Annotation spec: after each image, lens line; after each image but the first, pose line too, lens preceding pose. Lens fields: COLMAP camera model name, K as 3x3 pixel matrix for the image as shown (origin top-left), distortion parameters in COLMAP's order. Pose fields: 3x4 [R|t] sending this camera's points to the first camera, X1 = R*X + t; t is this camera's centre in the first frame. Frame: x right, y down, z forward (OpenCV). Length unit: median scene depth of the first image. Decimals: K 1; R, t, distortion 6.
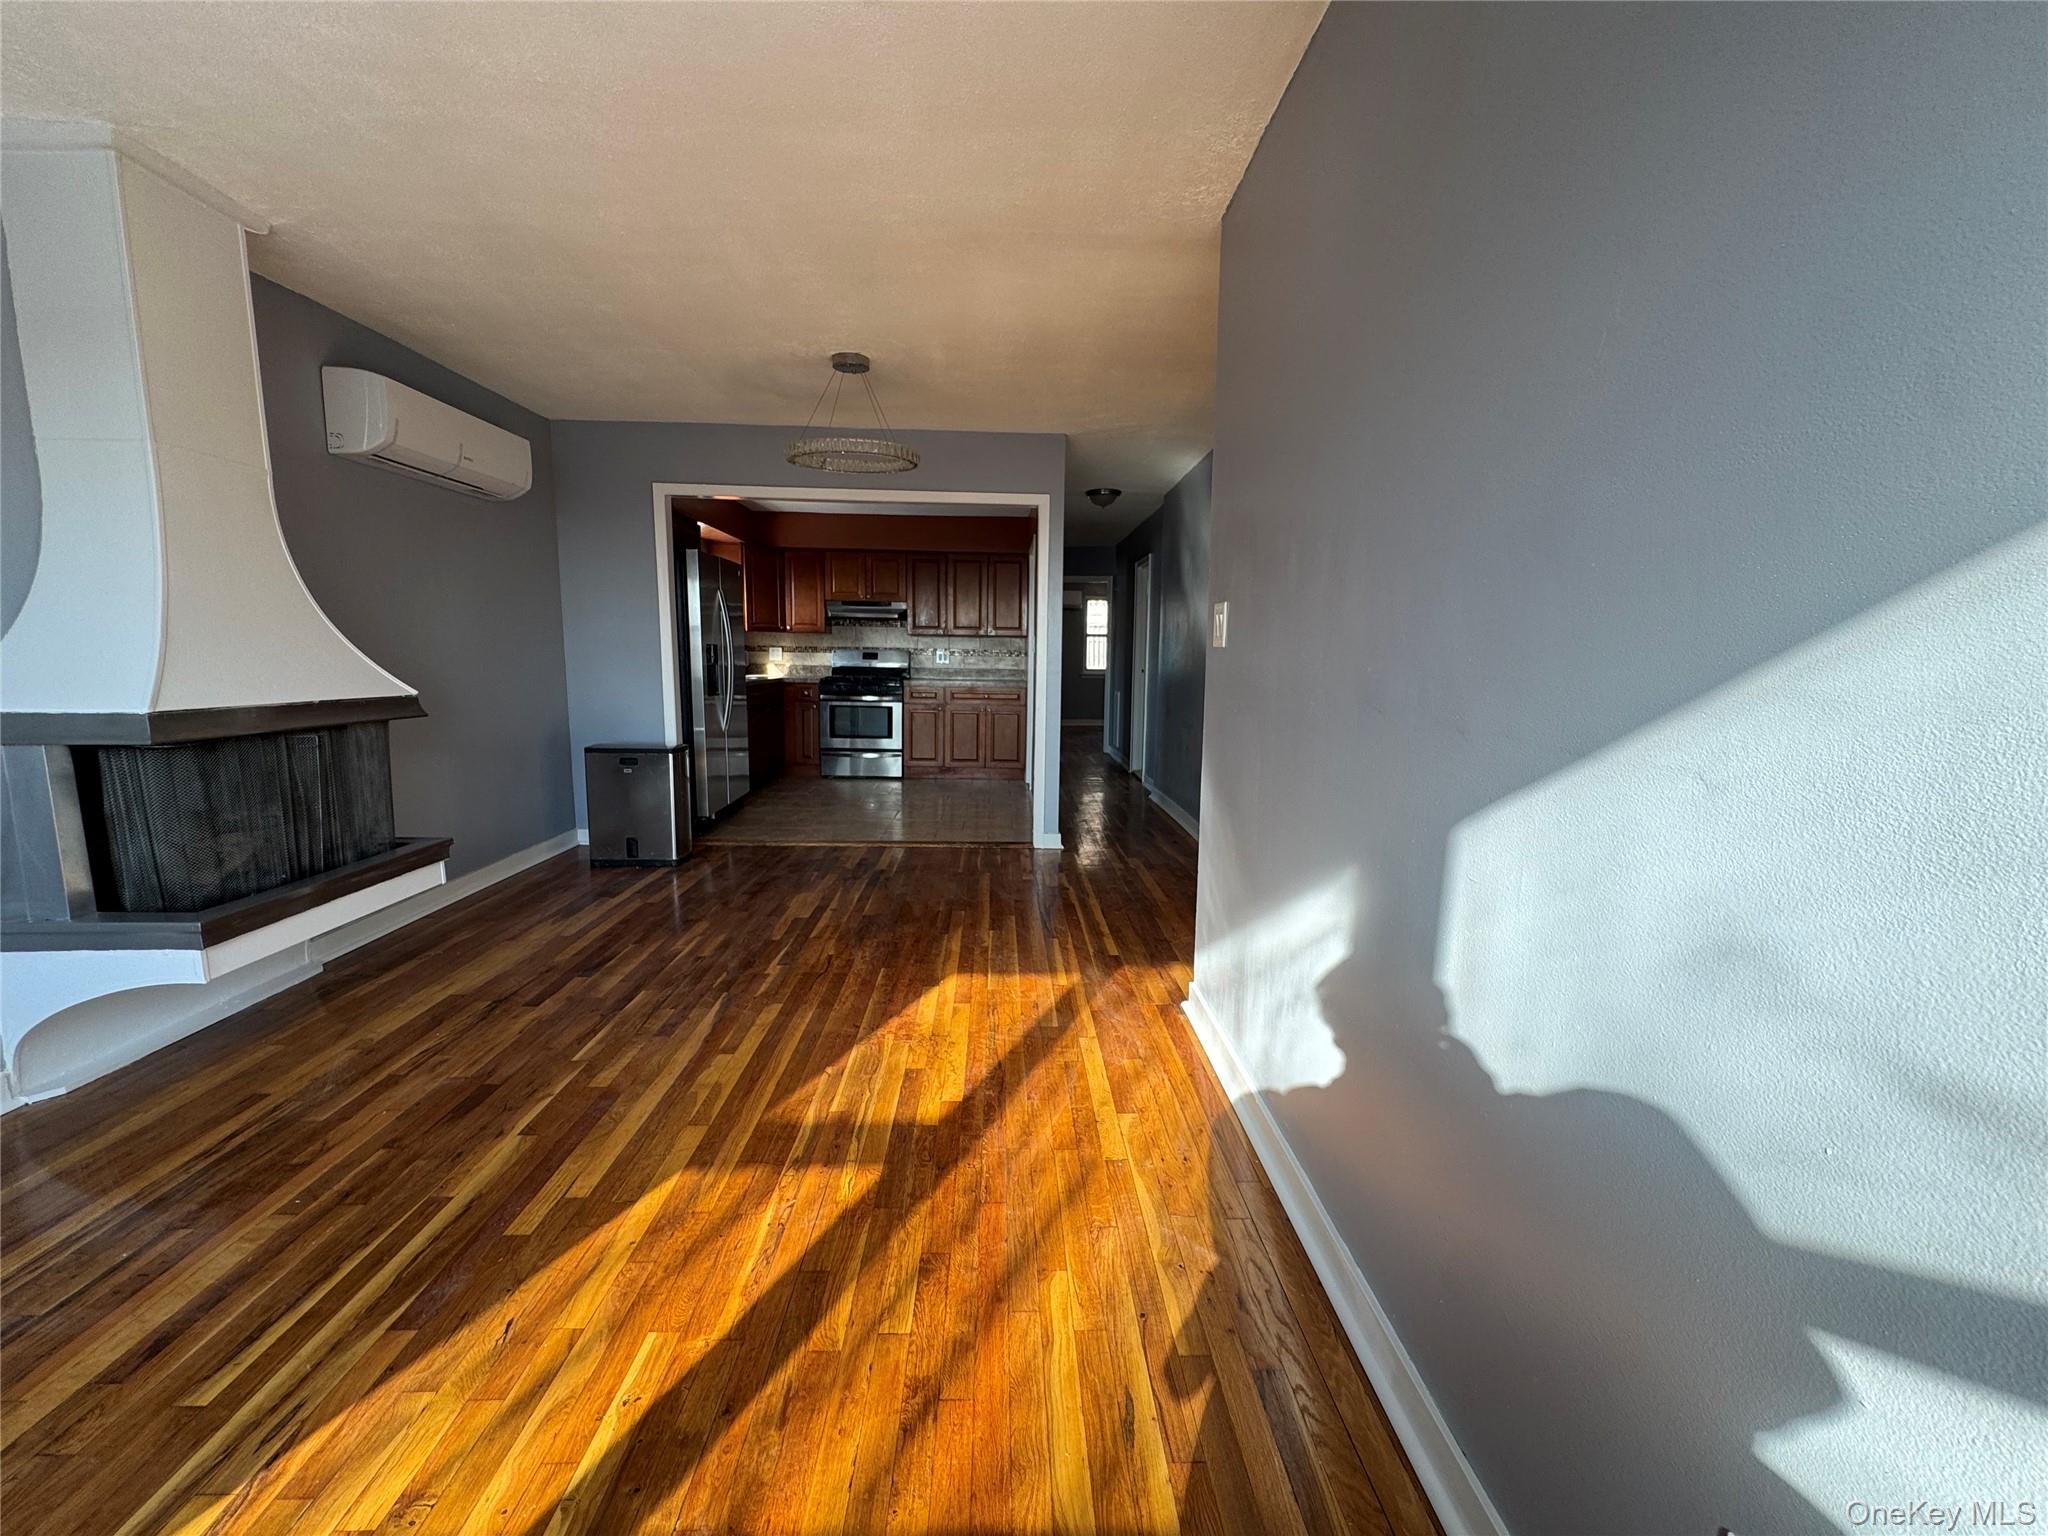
lens RADIAL K [[819.9, 0, 1022.2], [0, 819.9, 765.8], [0, 0, 1]] dist [-0.001715, -0.000441]
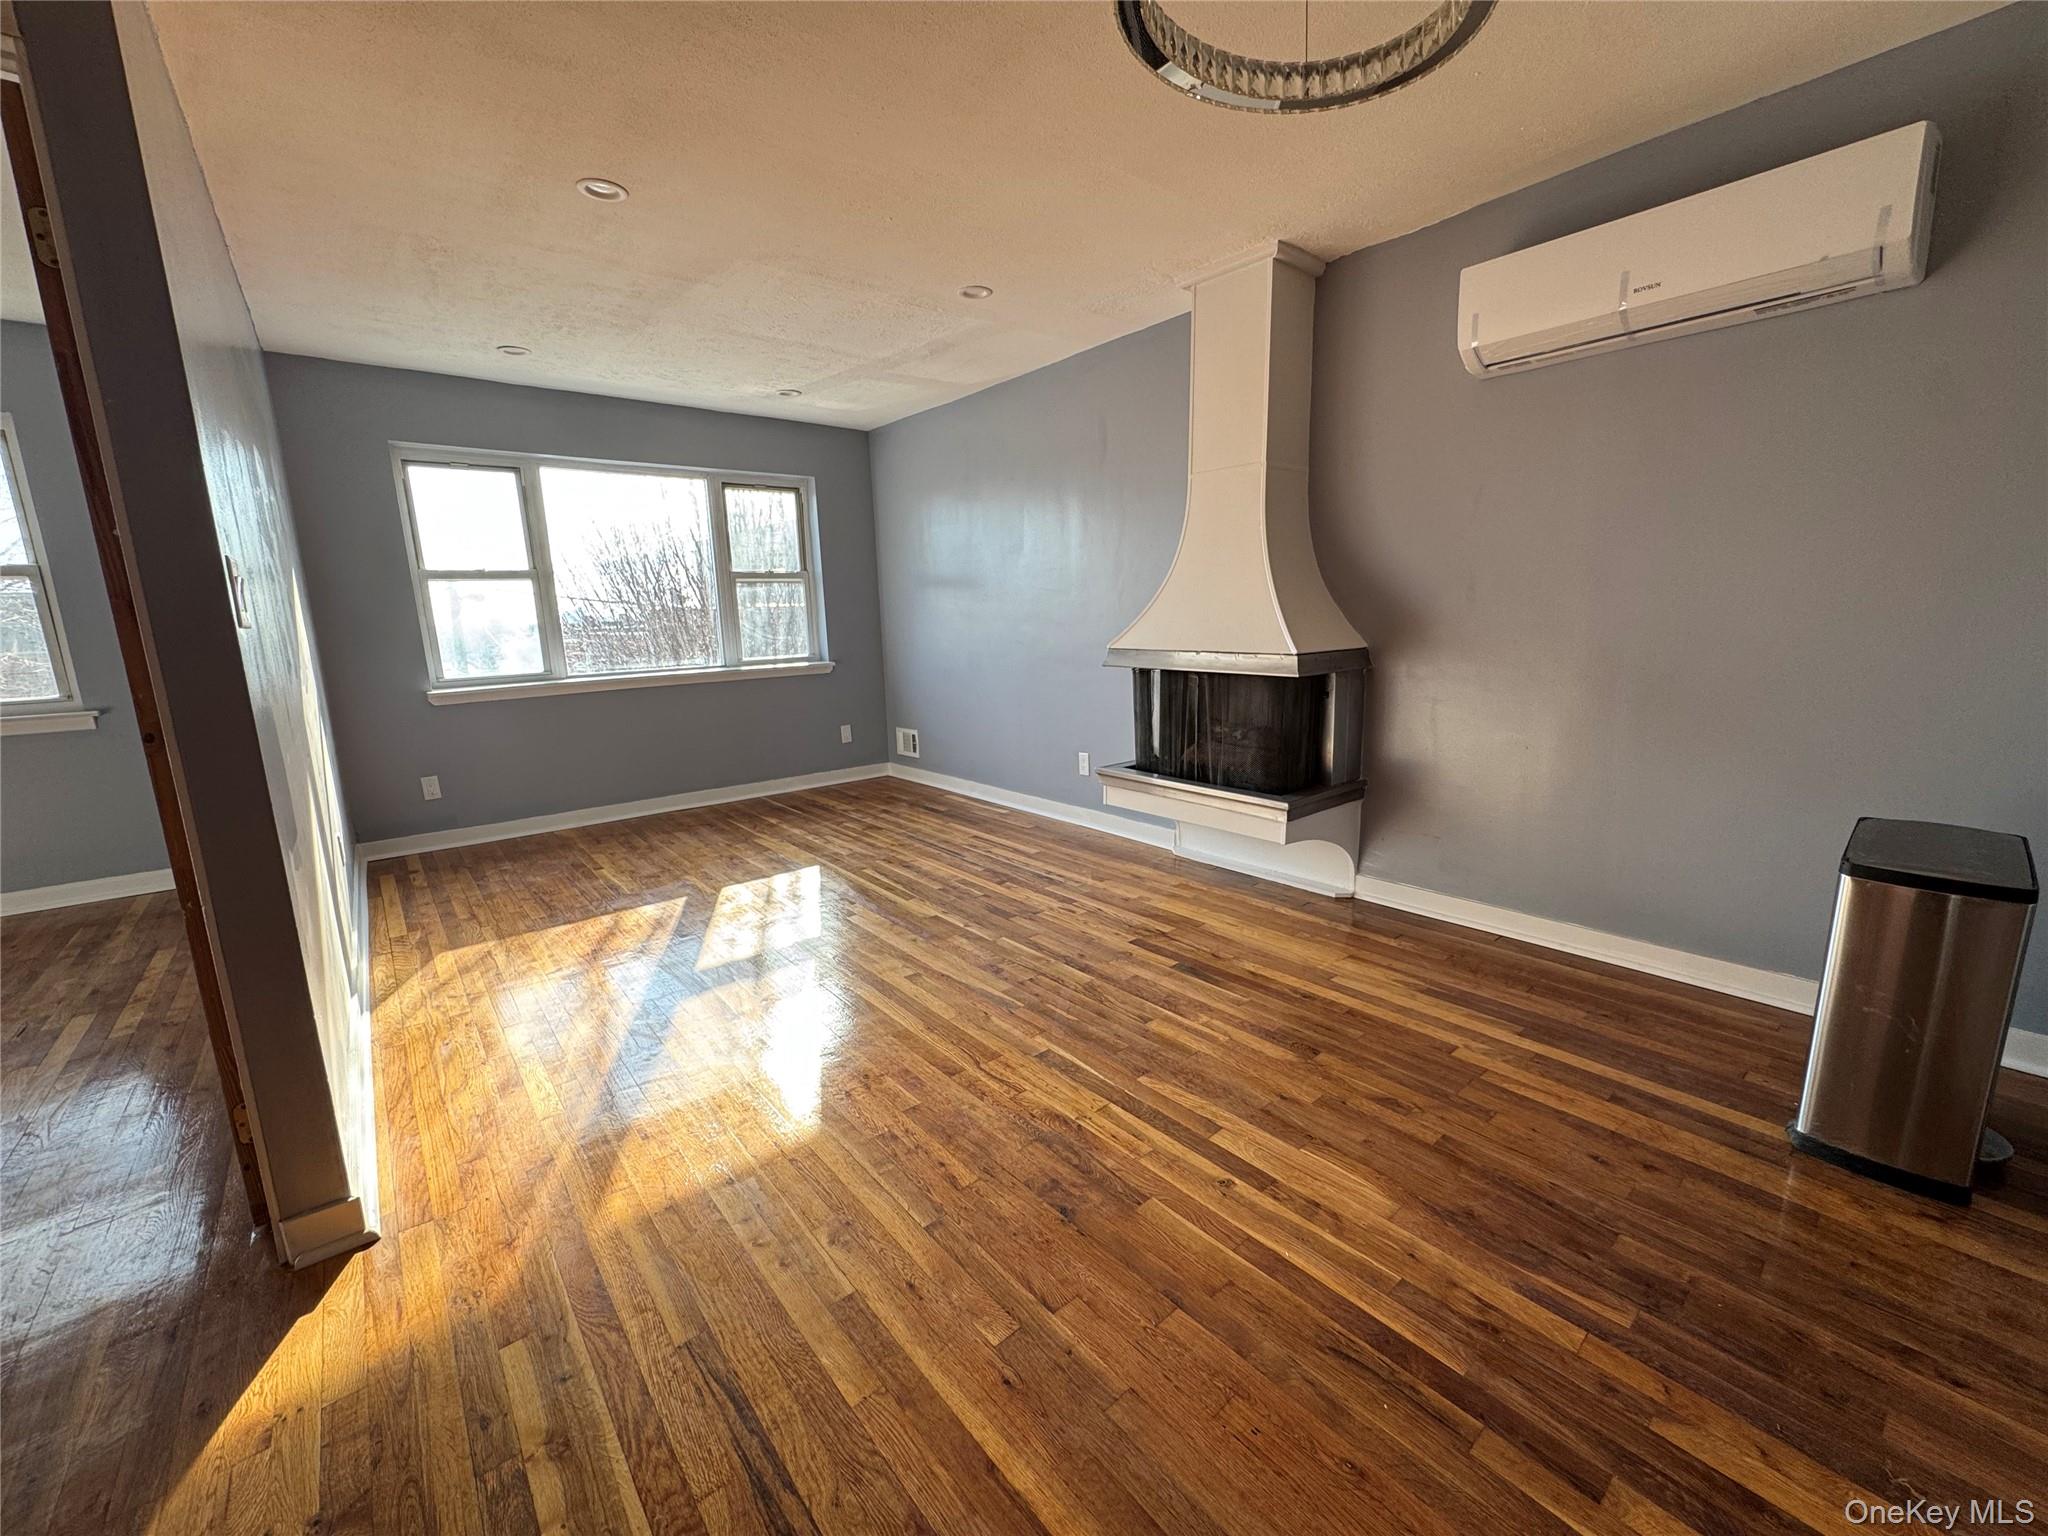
lens RADIAL K [[819.9, 0, 1022.2], [0, 819.9, 765.8], [0, 0, 1]] dist [-0.001715, -0.000441]
pose [[-0.792705, 0.128213, -0.595969, 0.095668], [-0.060575, 0.956227, 0.286288, -0.160653], [0.606588, 0.263042, -0.750240, 1.144952]]
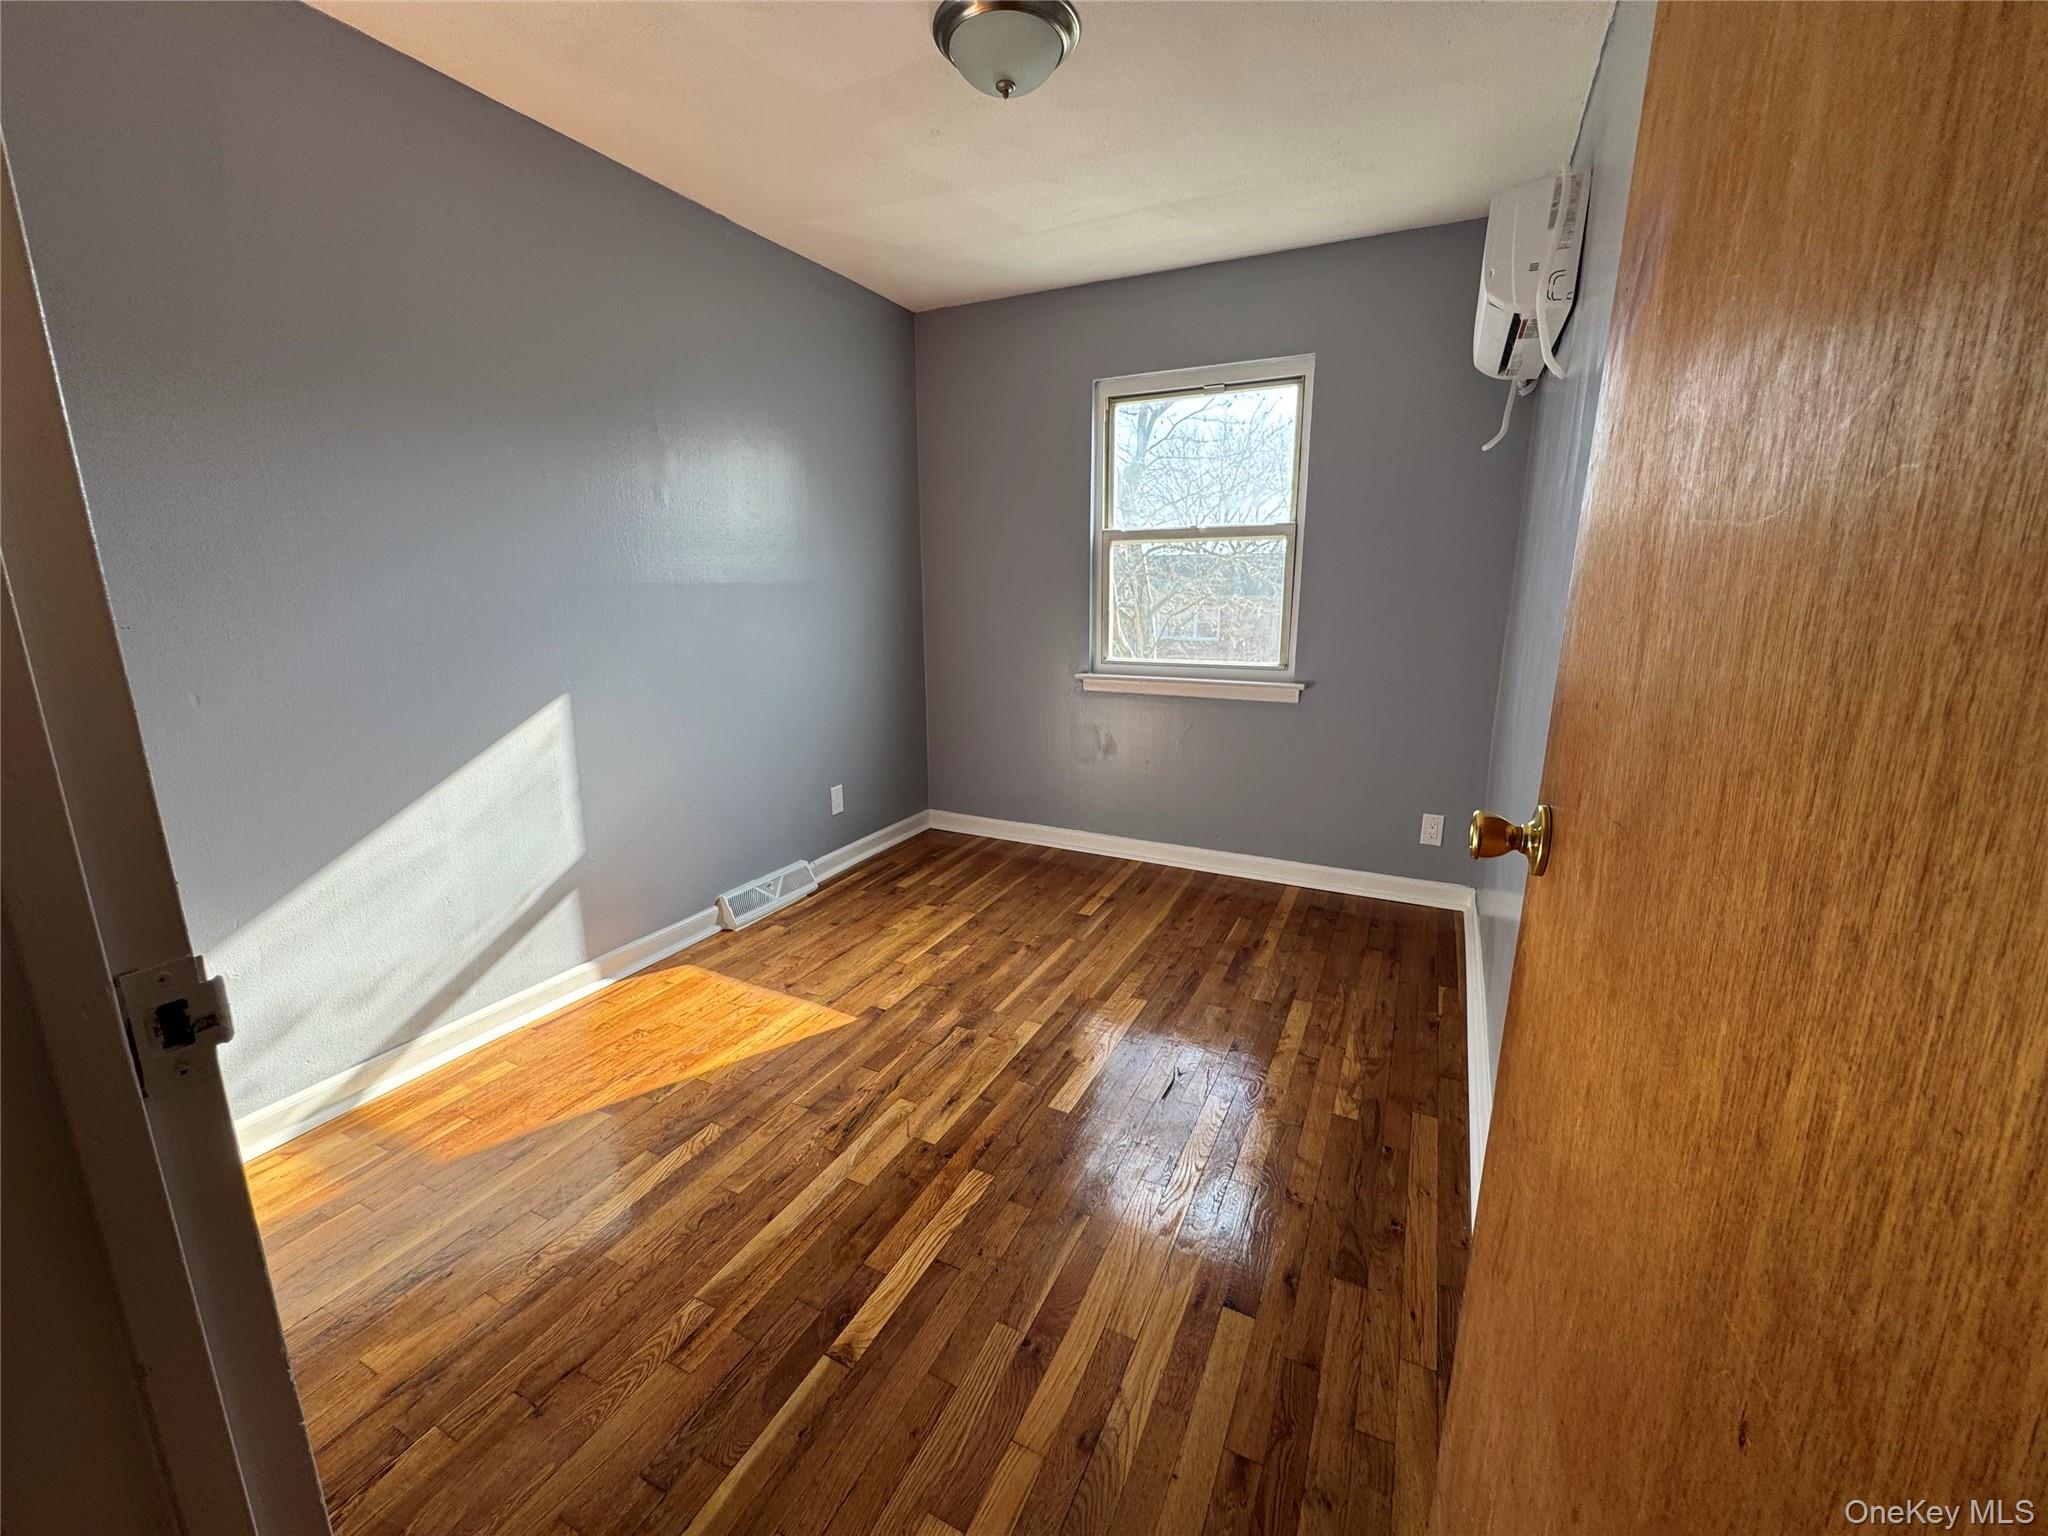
lens RADIAL K [[819.9, 0, 1022.2], [0, 819.9, 765.8], [0, 0, 1]] dist [-0.001715, -0.000441]
pose [[-0.878400, -0.108385, 0.465474, 0.213044], [0.059504, 0.941565, 0.331534, -0.114274], [-0.474207, 0.318917, -0.820621, 0.683200]]
